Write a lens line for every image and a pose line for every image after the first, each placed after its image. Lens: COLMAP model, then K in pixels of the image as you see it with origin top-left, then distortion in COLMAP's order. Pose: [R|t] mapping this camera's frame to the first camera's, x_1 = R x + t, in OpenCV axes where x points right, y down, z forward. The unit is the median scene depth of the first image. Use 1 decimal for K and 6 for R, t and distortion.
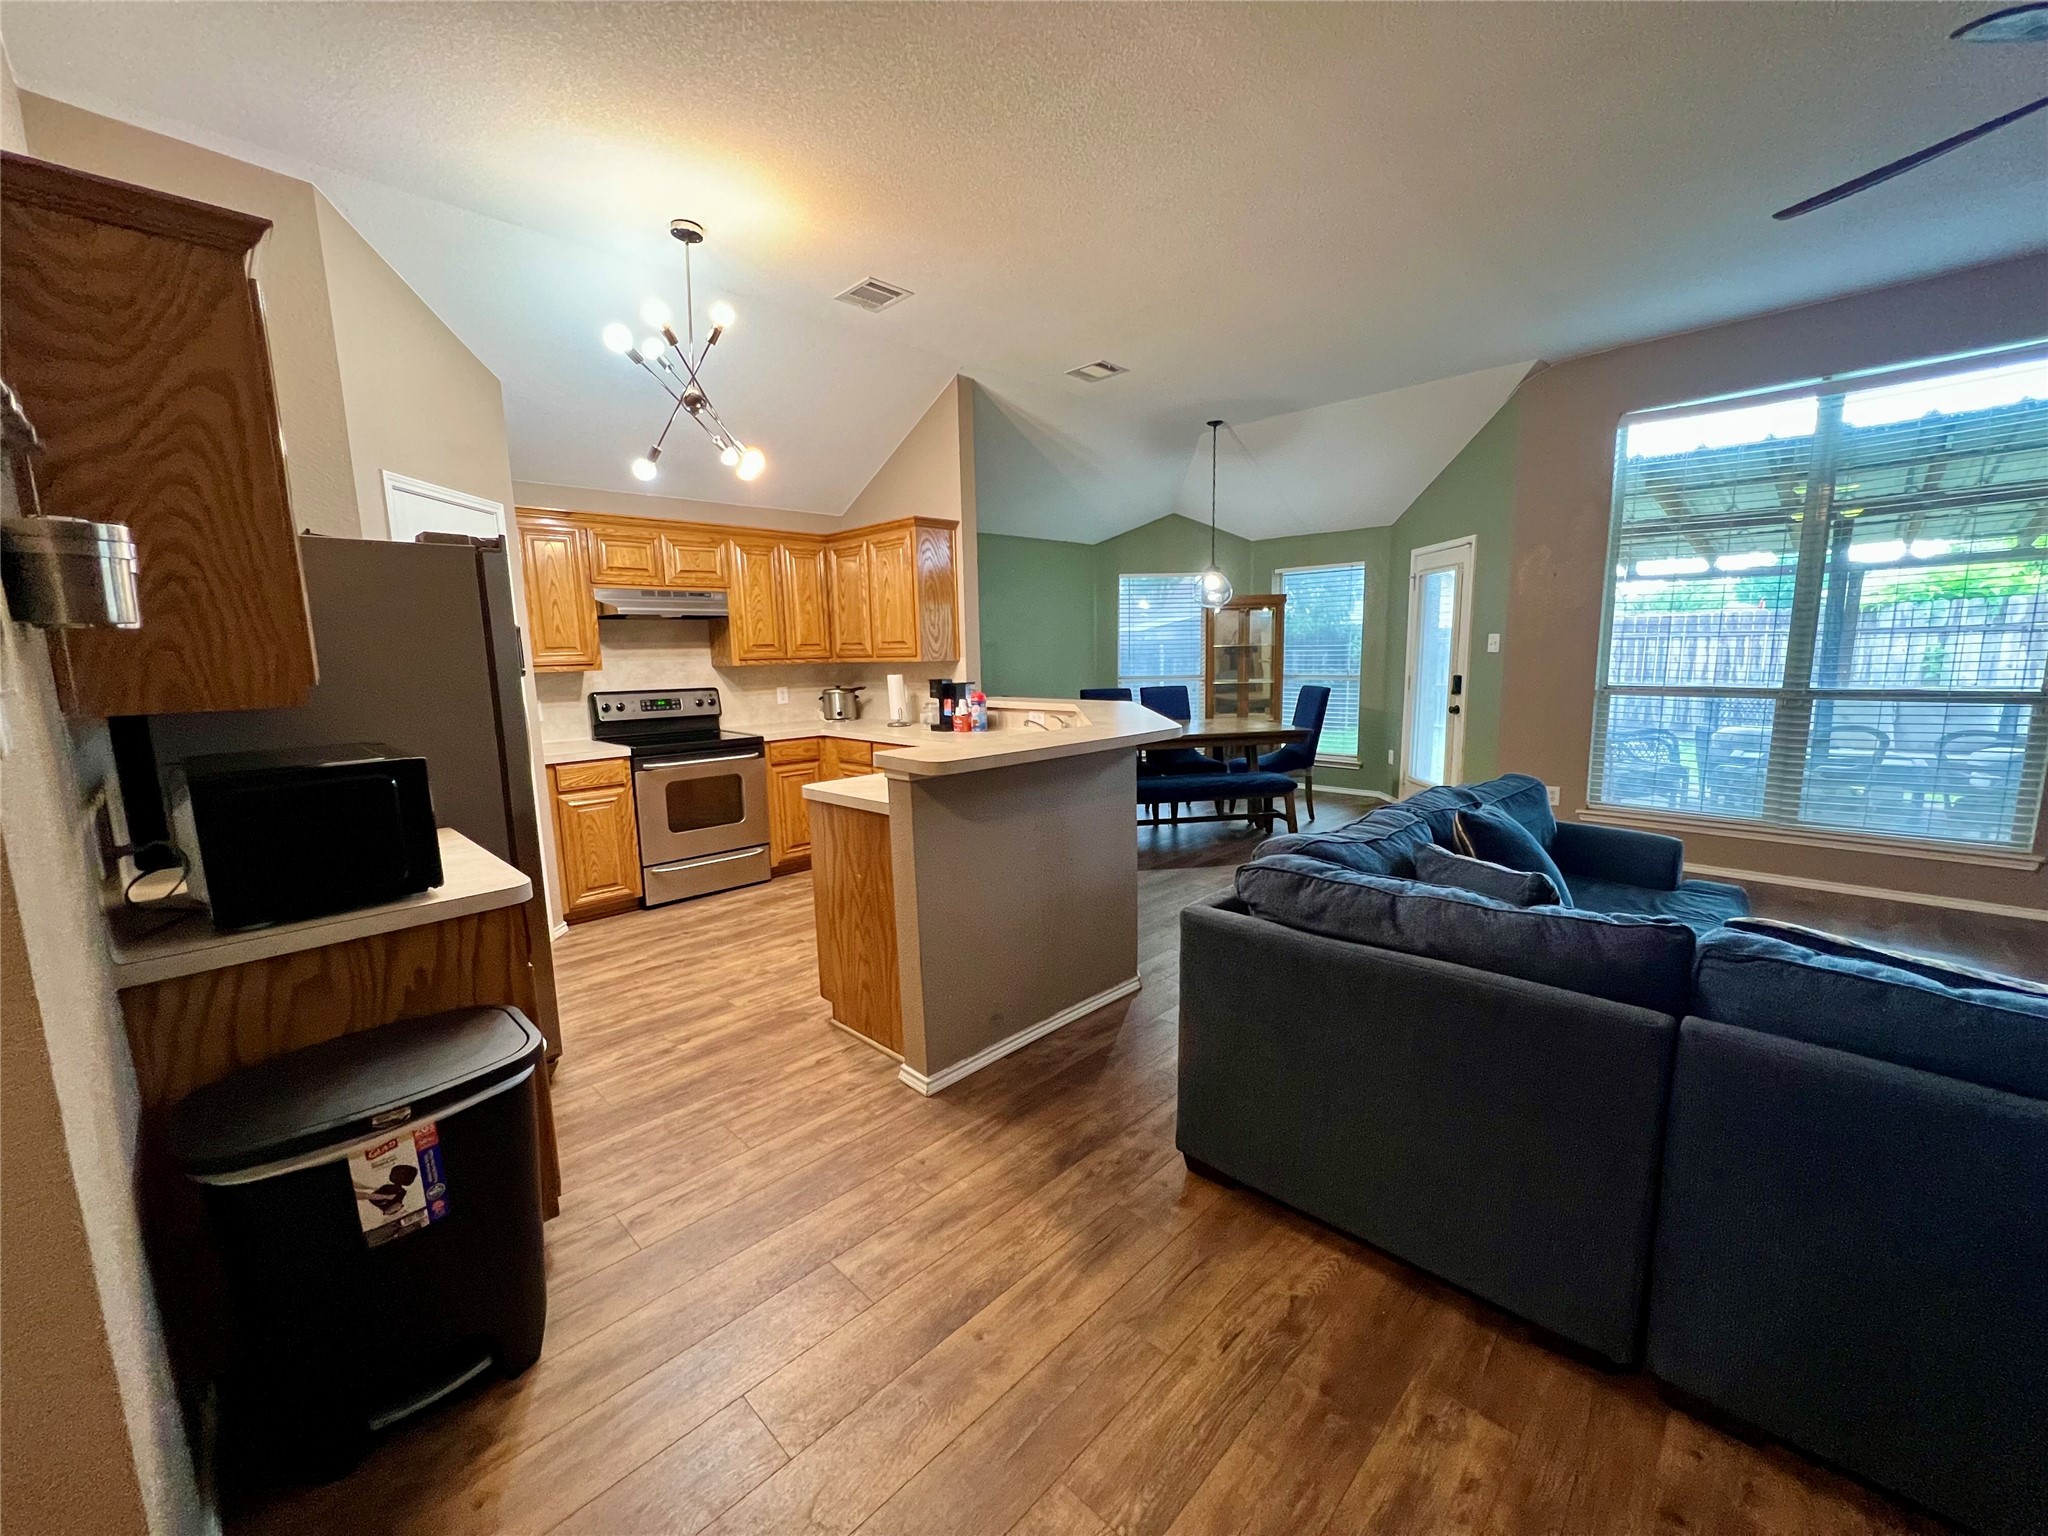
lens RADIAL K [[818.3, 0, 1026.4], [0, 818.3, 770.0], [0, 0, 1]] dist [-0.000479, 0.000529]
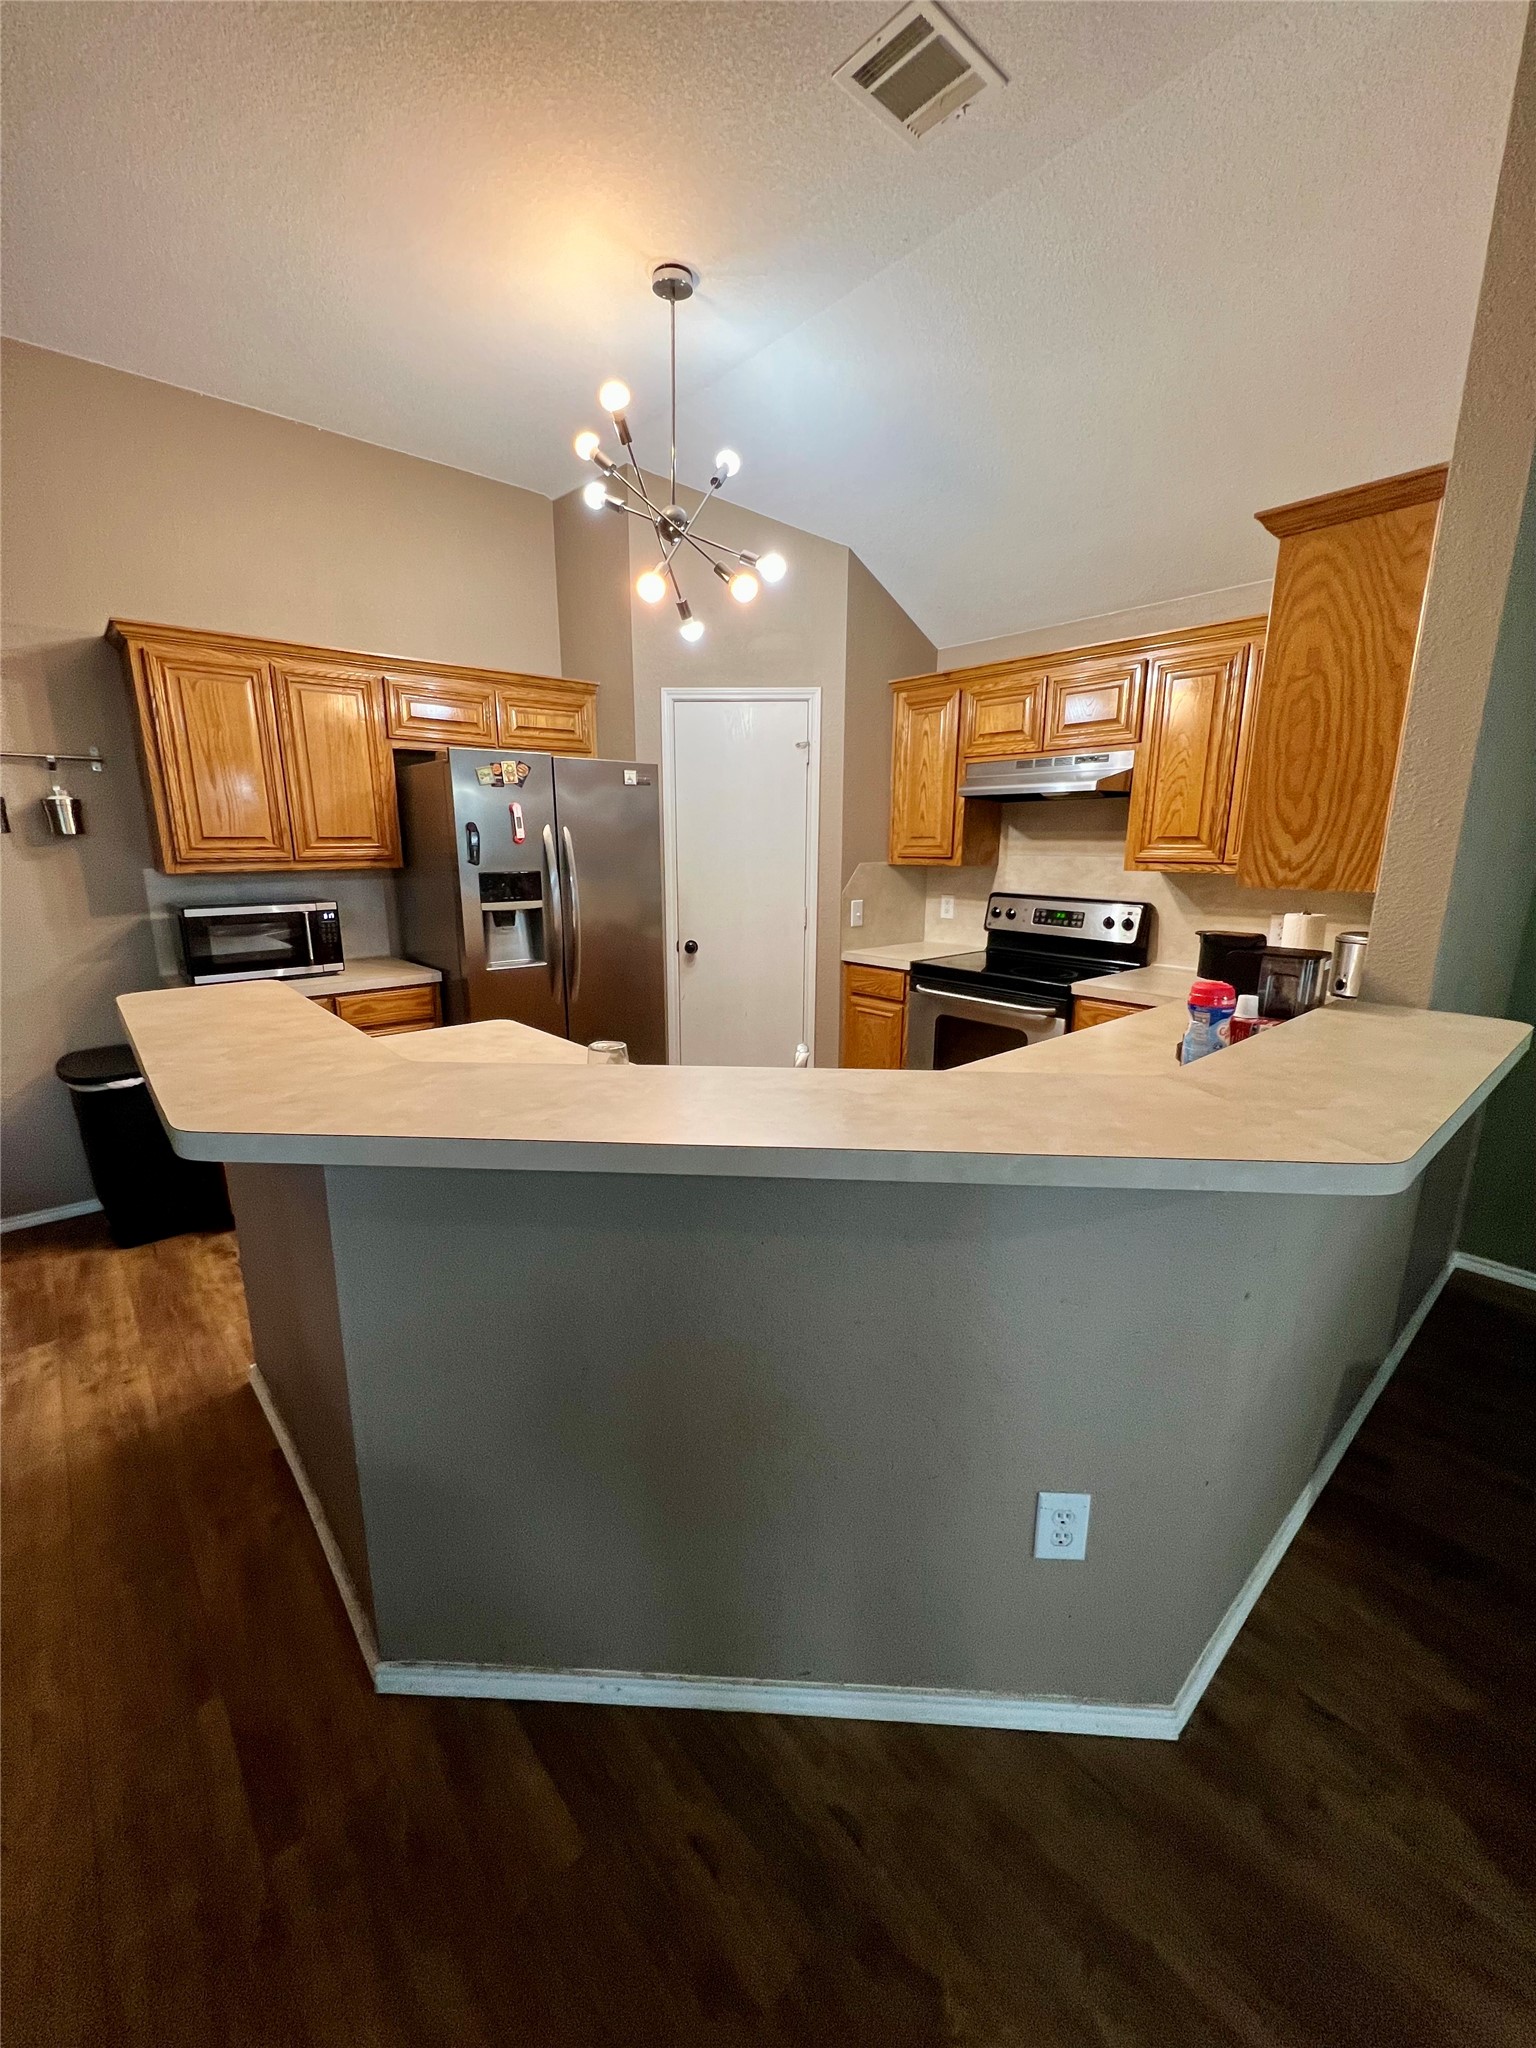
lens RADIAL K [[818.3, 0, 764.7], [0, 818.3, 1023.2], [0, 0, 1]] dist [-0.000479, 0.000529]
pose [[-0.072496, 0.240910, -0.967836, 0.404394], [-0.146750, 0.957251, 0.249267, -0.177665], [0.986513, 0.160101, -0.034043, 1.039583]]
